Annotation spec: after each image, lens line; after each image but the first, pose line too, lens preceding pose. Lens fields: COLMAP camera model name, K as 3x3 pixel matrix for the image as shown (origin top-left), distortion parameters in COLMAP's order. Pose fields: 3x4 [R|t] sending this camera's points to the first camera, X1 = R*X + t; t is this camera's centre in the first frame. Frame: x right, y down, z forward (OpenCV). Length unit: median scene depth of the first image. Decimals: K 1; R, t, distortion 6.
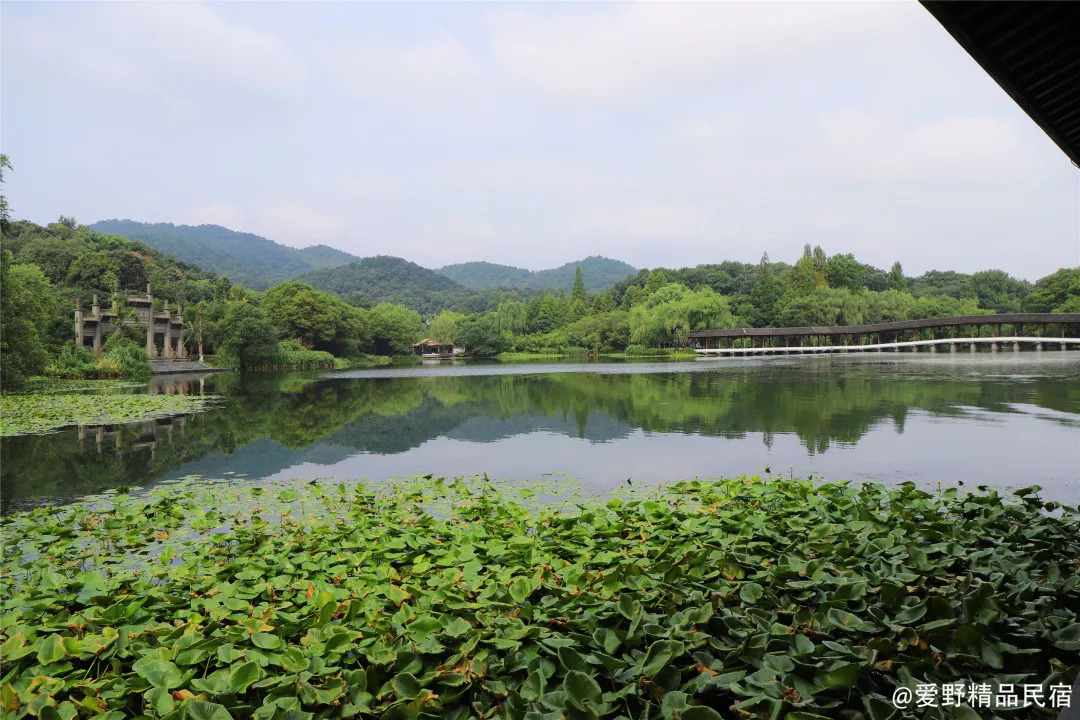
lens RADIAL K [[707.3, 0, 540.0], [0, 707.3, 360.0], [0, 0, 1]] dist [-0.110434, 0.071254]
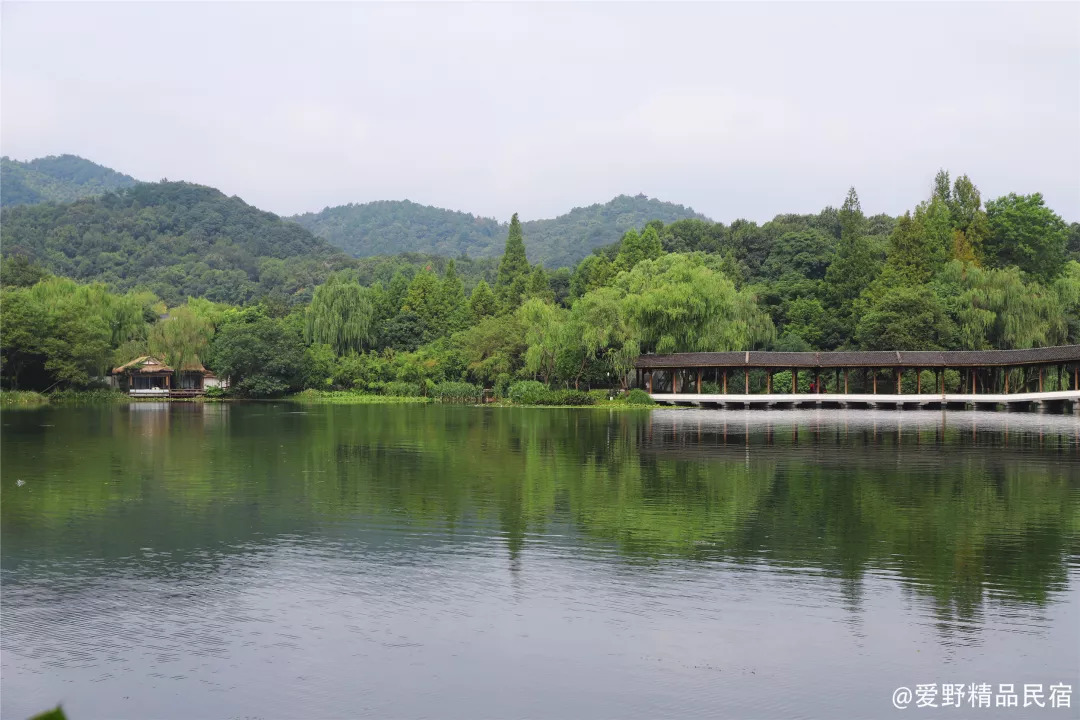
lens RADIAL K [[1440.1, 0, 540.0], [0, 1440.1, 360.0], [0, 0, 1]] dist [0.030000, 0.043582]
pose [[0.999702, 0.024341, 0.001906, 0.112042], [-0.024270, 0.999225, -0.030999, -0.005004], [-0.002659, 0.030943, 0.999518, 0.041538]]
